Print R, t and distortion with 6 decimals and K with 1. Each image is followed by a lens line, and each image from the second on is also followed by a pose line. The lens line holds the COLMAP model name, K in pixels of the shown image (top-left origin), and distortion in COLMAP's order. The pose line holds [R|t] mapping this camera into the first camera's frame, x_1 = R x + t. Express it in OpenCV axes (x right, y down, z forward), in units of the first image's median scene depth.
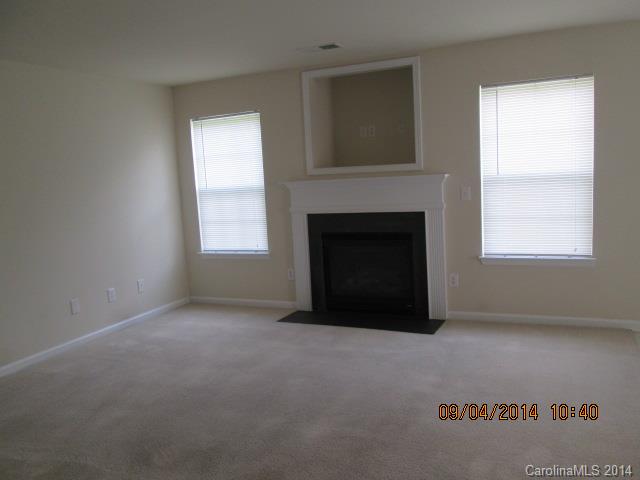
lens RADIAL K [[533.2, 0, 319.3], [0, 533.2, 240.3], [0, 0, 1]] dist [-0.078640, -0.007643]
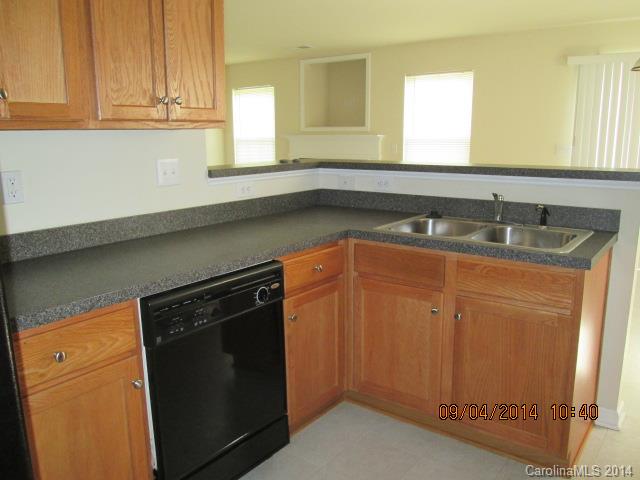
lens RADIAL K [[533.2, 0, 320.9], [0, 533.2, 240.4], [0, 0, 1]] dist [-0.078640, -0.007643]
pose [[0.977008, 0.082957, -0.196401, 0.370960], [-0.064781, 0.993151, 0.097236, 0.030458], [0.203123, -0.082277, 0.975690, -0.466926]]
